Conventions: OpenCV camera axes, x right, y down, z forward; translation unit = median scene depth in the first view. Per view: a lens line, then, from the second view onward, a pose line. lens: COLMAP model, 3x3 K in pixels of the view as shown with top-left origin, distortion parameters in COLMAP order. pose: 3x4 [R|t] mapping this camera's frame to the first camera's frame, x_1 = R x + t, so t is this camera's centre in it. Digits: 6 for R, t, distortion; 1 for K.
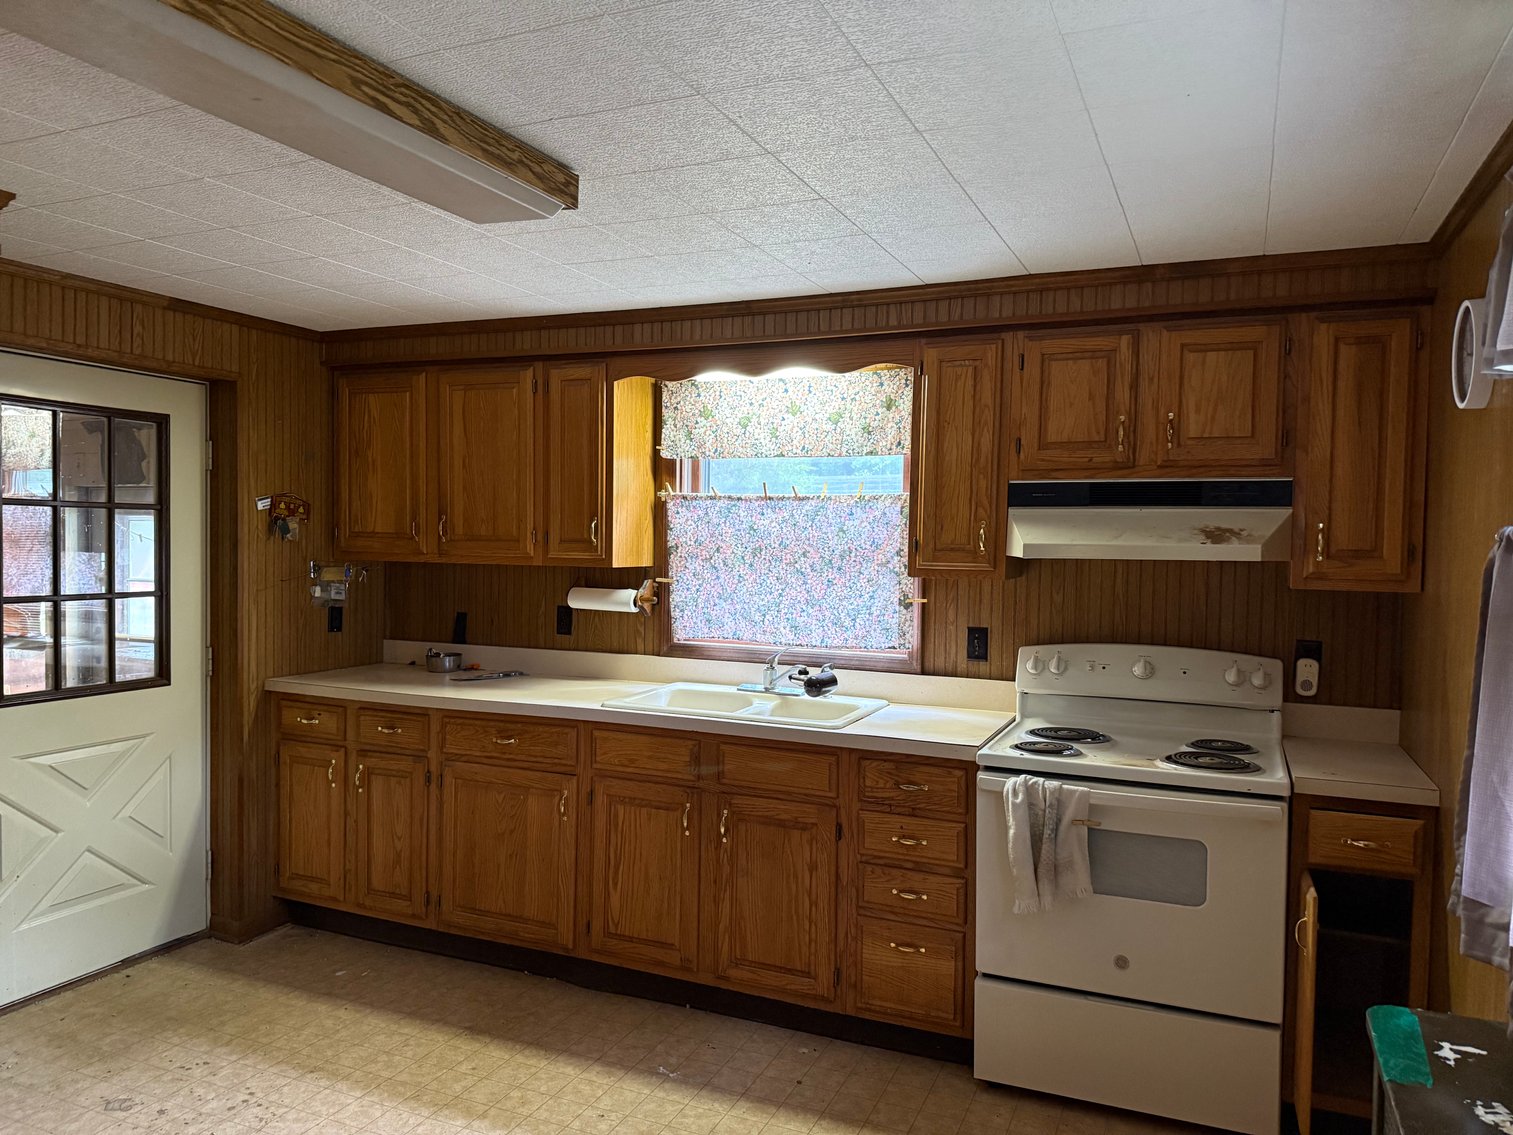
lens RADIAL K [[1055.3, 0, 753.9], [0, 1055.3, 572.1], [0, 0, 1]] dist [0.152535, -0.277742]
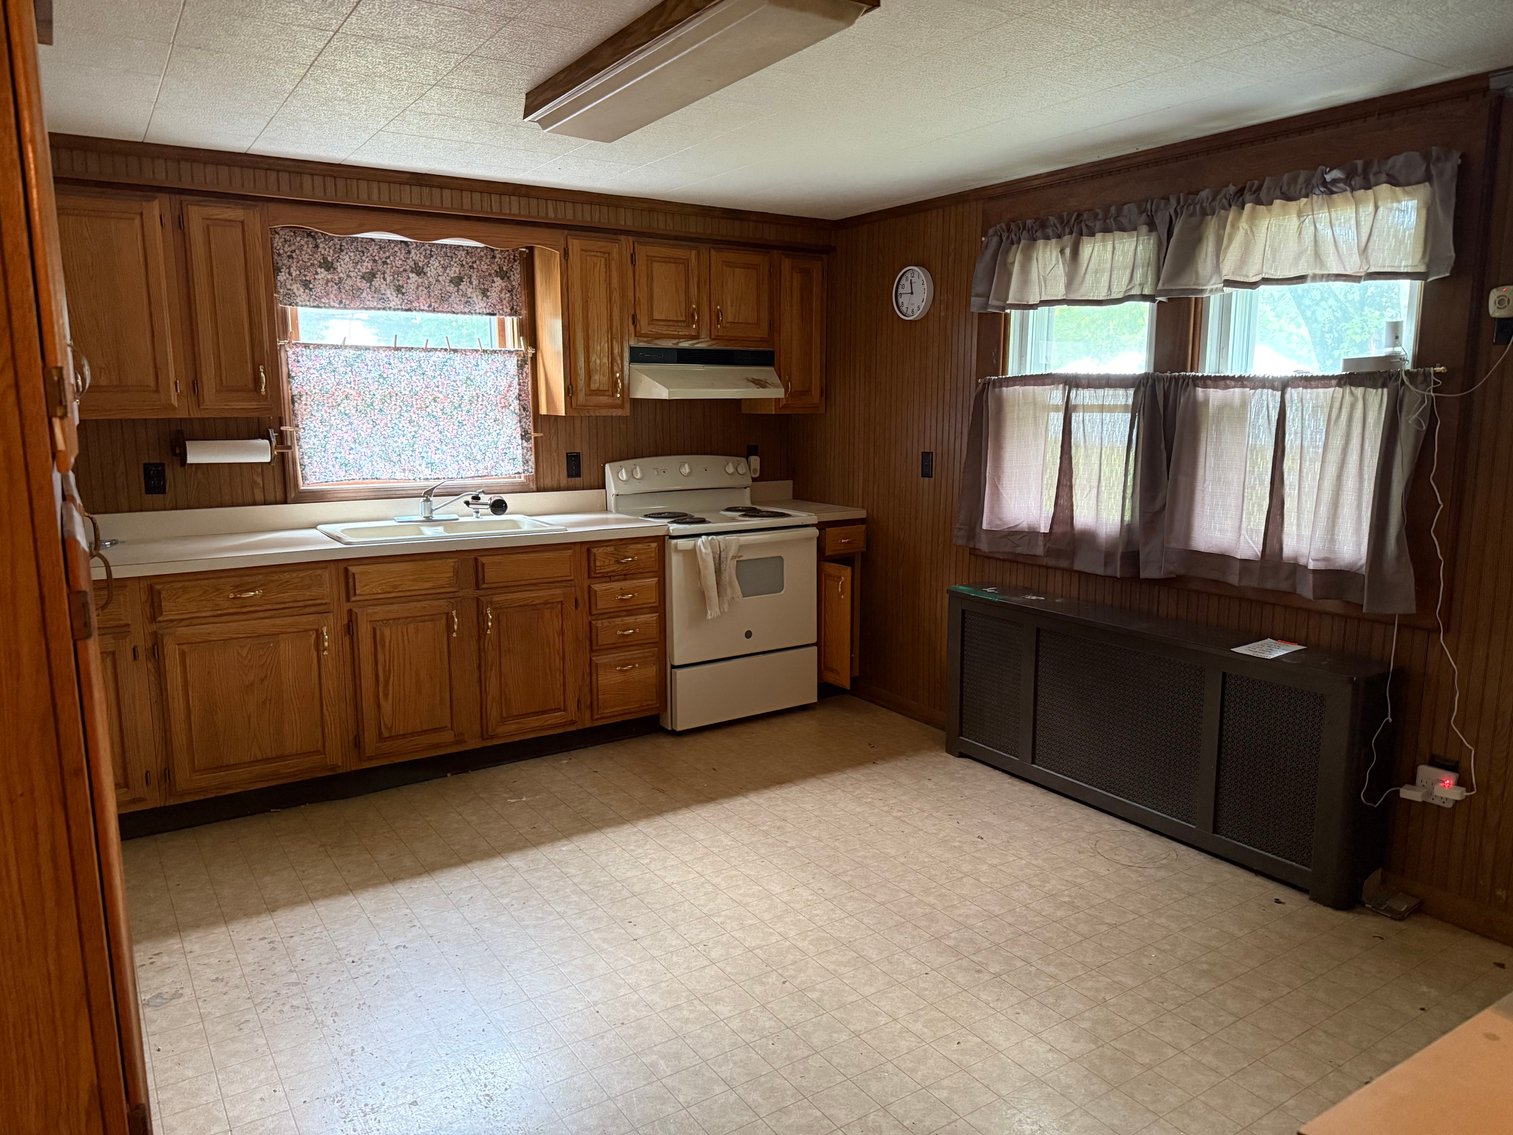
lens RADIAL K [[1056.4, 0, 763.4], [0, 1056.4, 574.3], [0, 0, 1]] dist [0.156137, -0.272440]
pose [[0.544855, -0.156436, 0.823809, -0.799478], [0.037196, 0.985985, 0.162632, -0.006528], [-0.837705, -0.057968, 0.543038, 0.046289]]
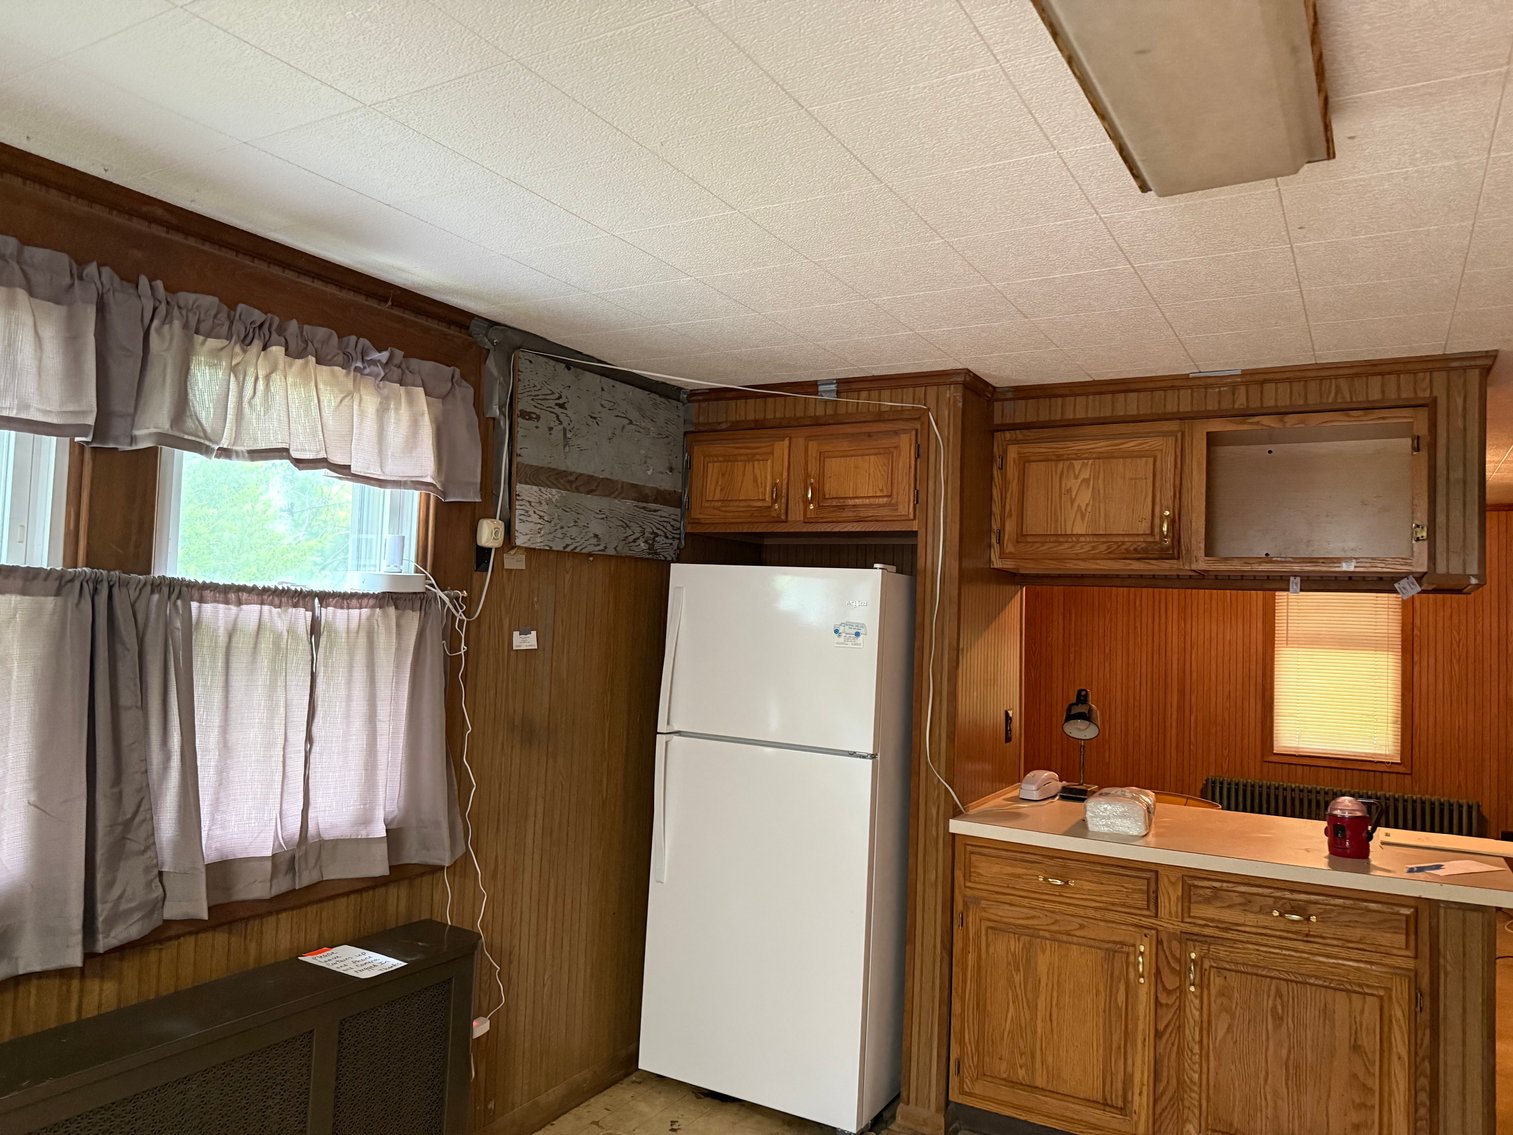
lens RADIAL K [[1075.3, 0, 759.9], [0, 1075.3, 560.4], [0, 0, 1]] dist [0.074253, -0.090774]
pose [[-0.994201, -0.045835, 0.097281, -0.131518], [-0.047753, 0.998706, -0.017478, -0.026983], [-0.096354, -0.022022, -0.995103, 0.825749]]
